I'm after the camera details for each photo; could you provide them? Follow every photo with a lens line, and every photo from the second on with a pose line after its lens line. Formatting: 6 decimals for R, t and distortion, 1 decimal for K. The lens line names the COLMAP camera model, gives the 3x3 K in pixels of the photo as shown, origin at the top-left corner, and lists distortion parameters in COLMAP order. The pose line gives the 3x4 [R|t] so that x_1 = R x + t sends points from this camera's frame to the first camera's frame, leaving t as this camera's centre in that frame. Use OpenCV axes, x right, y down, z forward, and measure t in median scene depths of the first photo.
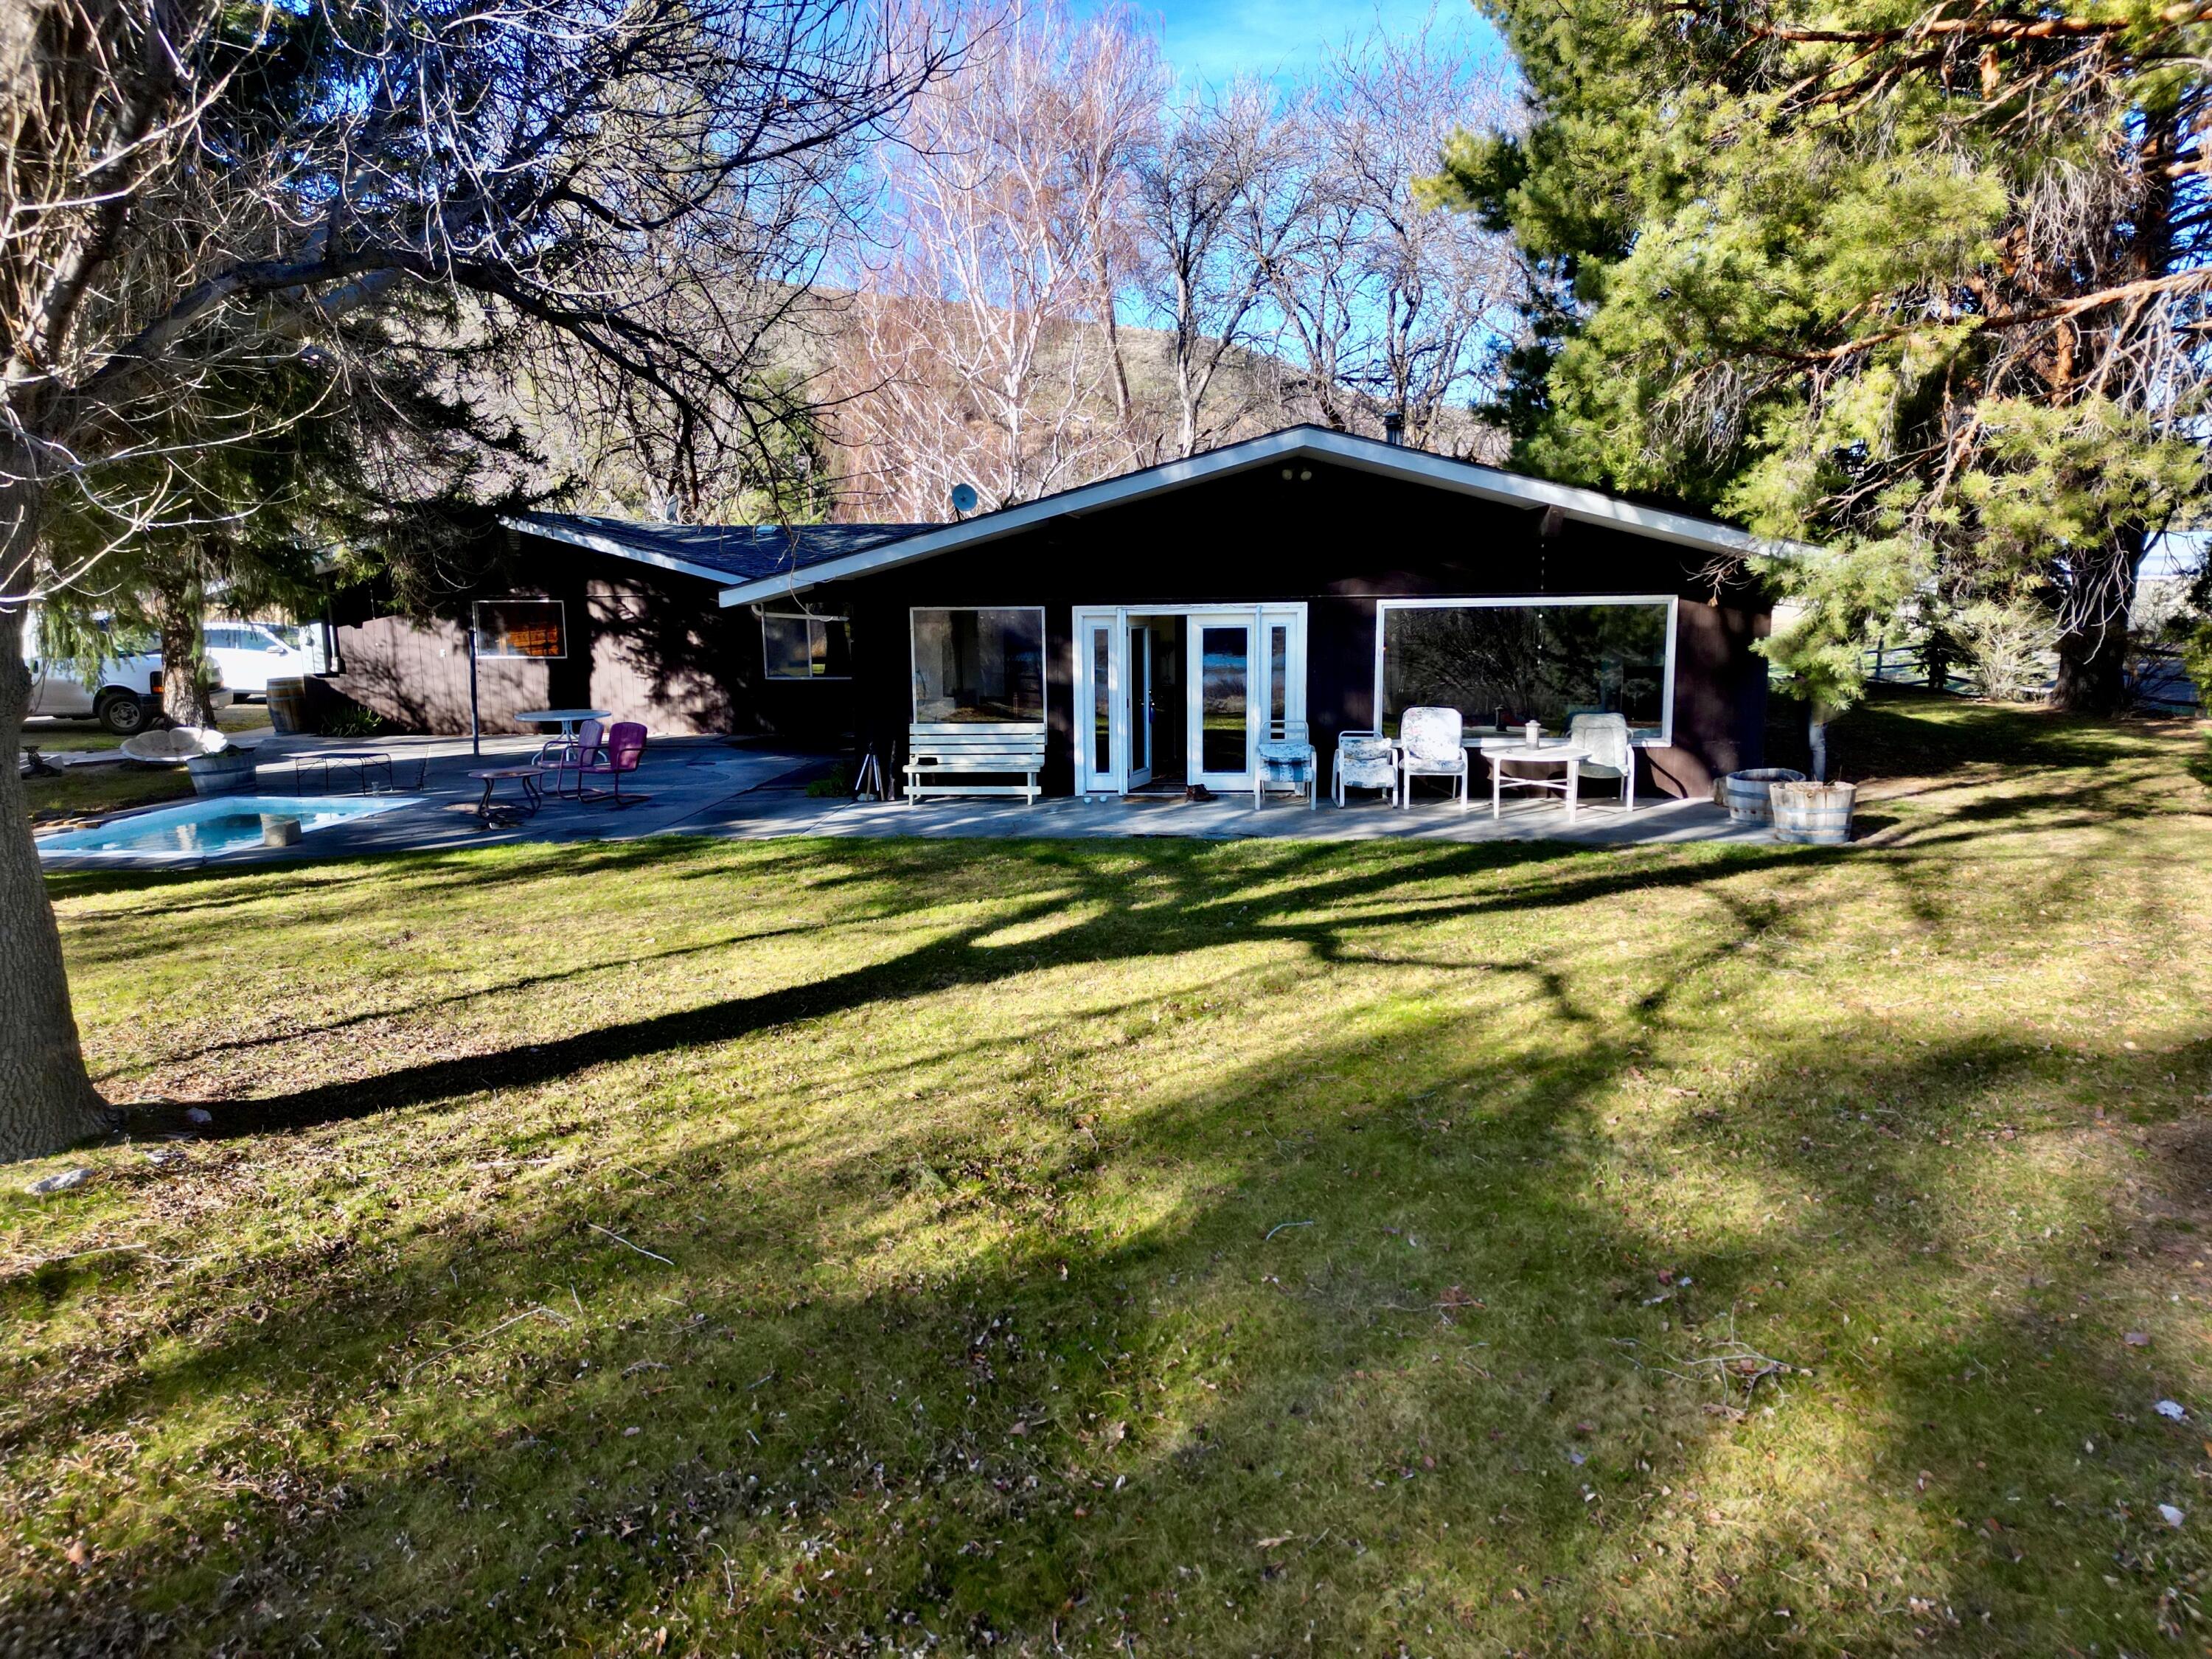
lens RADIAL K [[1695.4, 0, 1090.8], [0, 1695.4, 822.2], [0, 0, 1]] dist [0.058042, -0.043975]
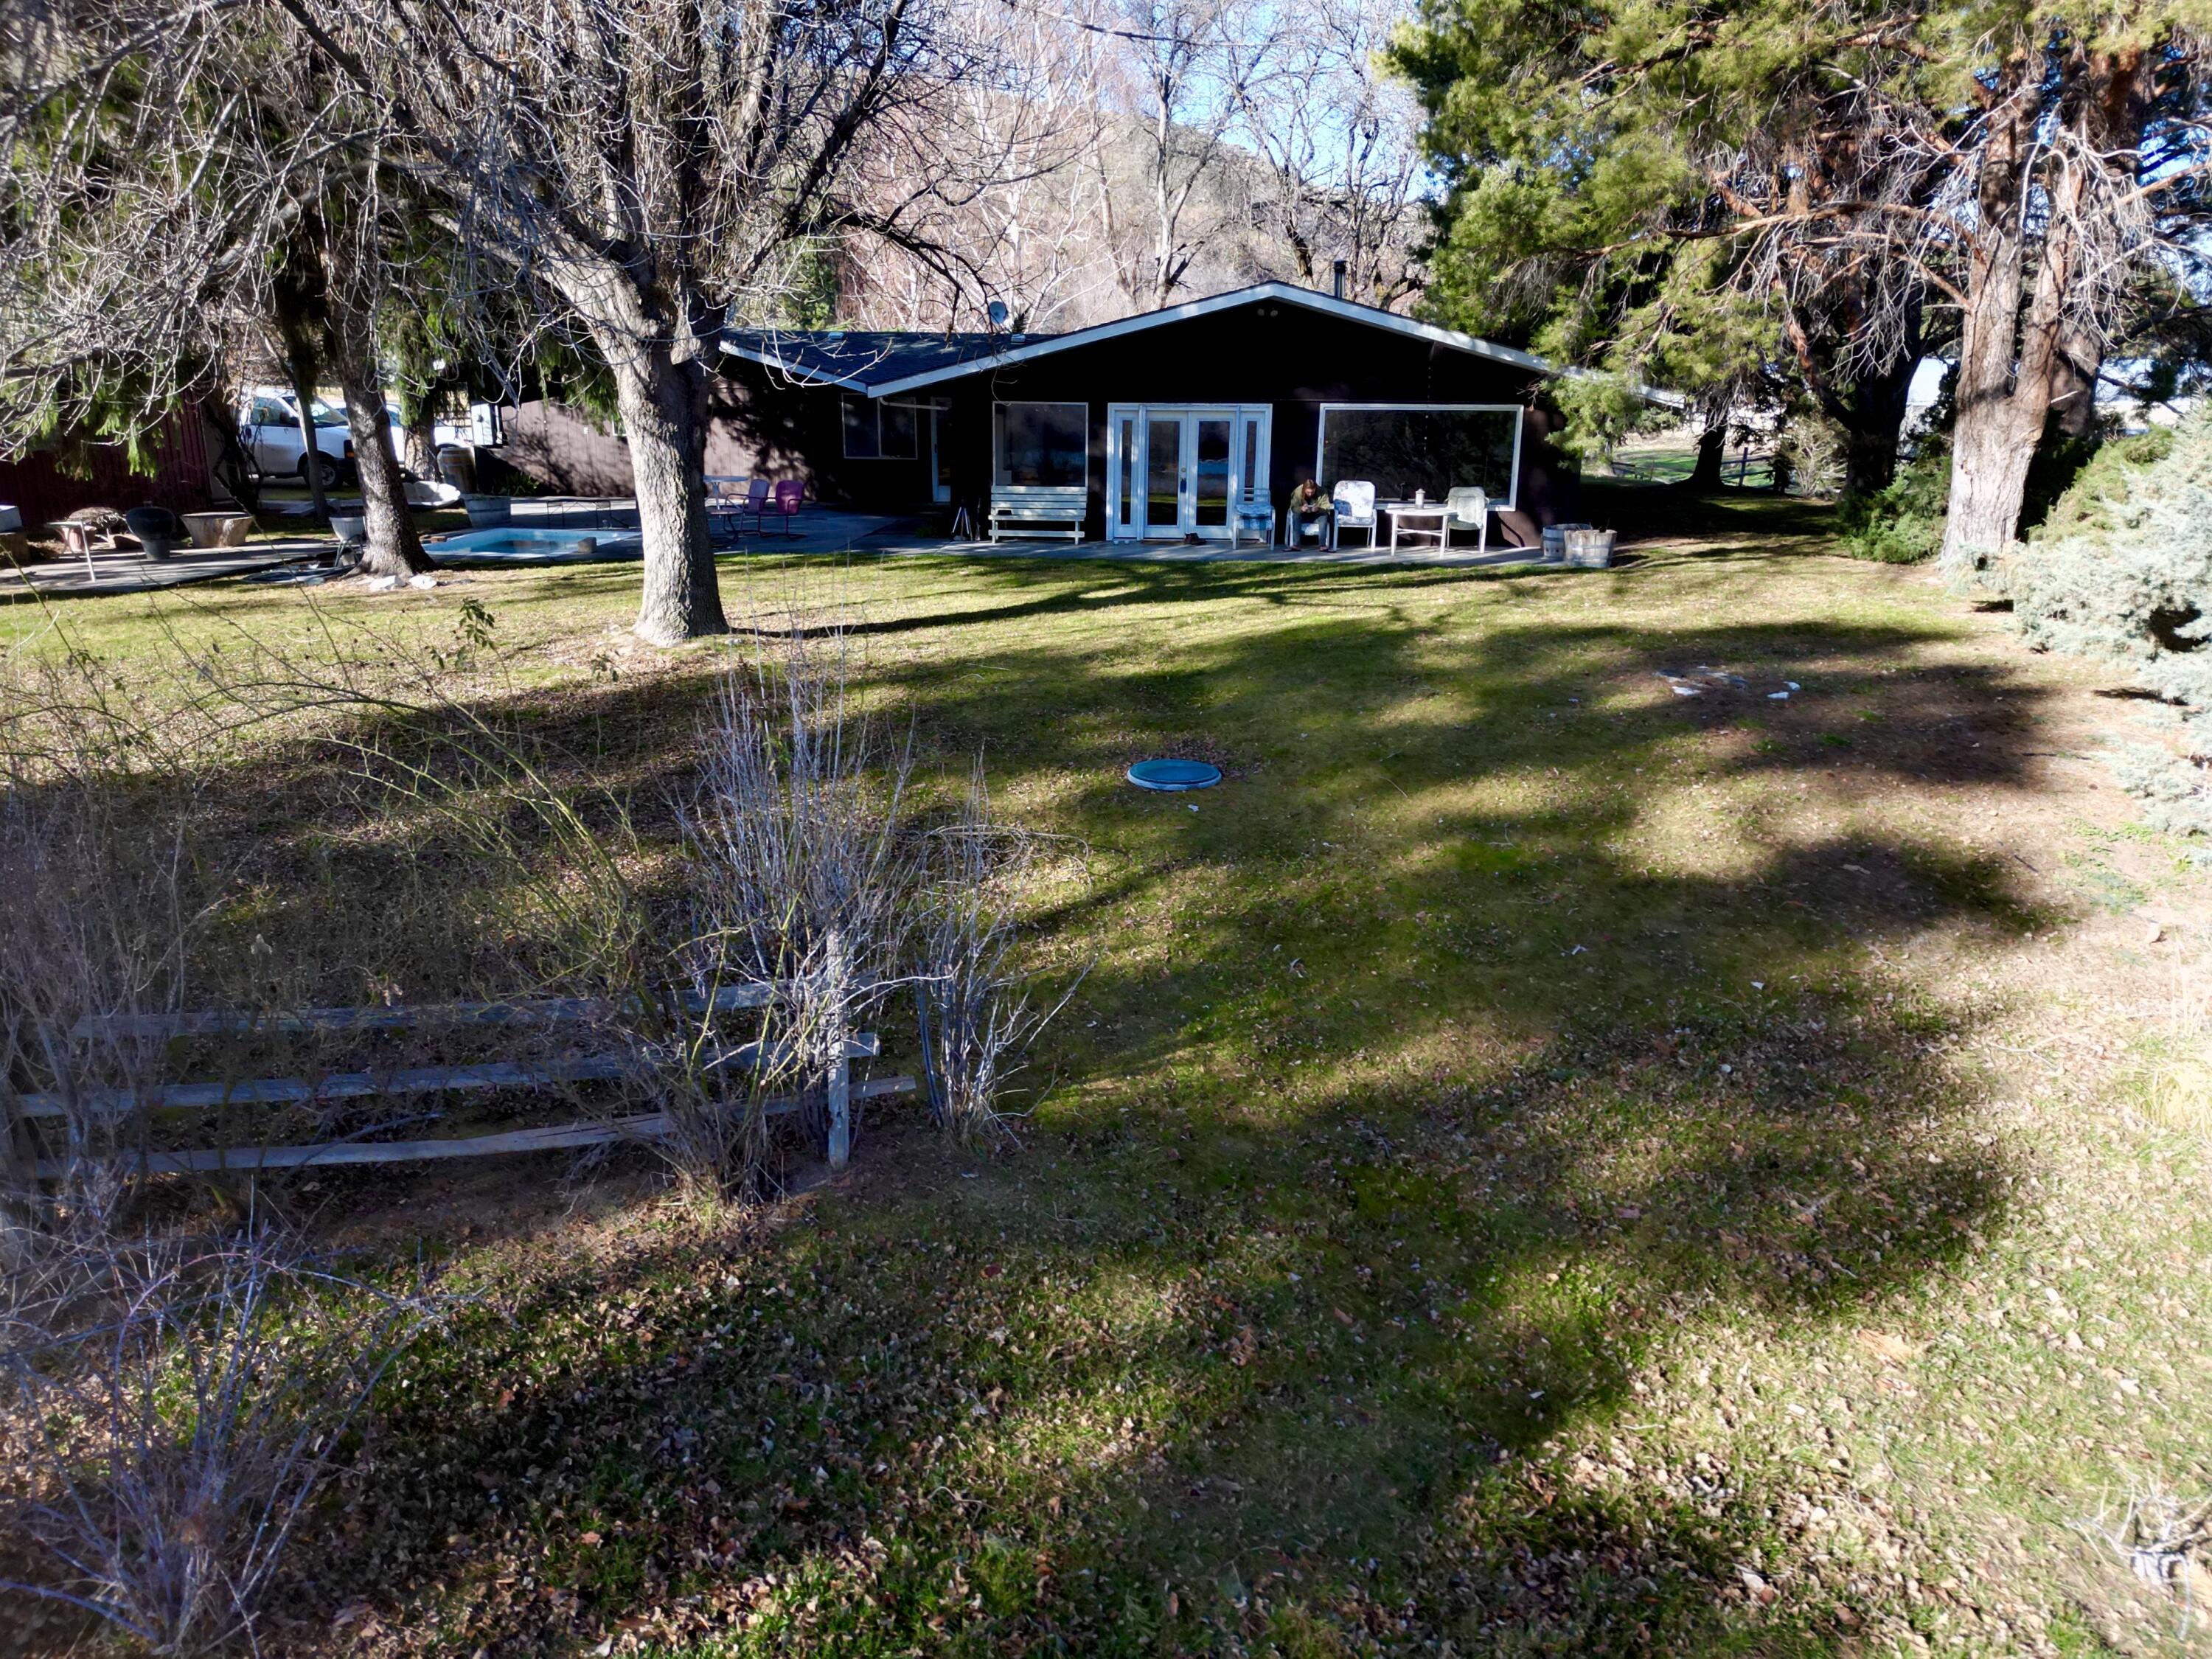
lens RADIAL K [[1695.4, 0, 1119.7], [0, 1695.4, 847.8], [0, 0, 1]] dist [0.058042, -0.043975]
pose [[0.998799, 0.012936, 0.047255, -0.063973], [-0.018690, 0.992176, 0.123437, 0.066702], [-0.045288, -0.124172, 0.991227, -0.464081]]
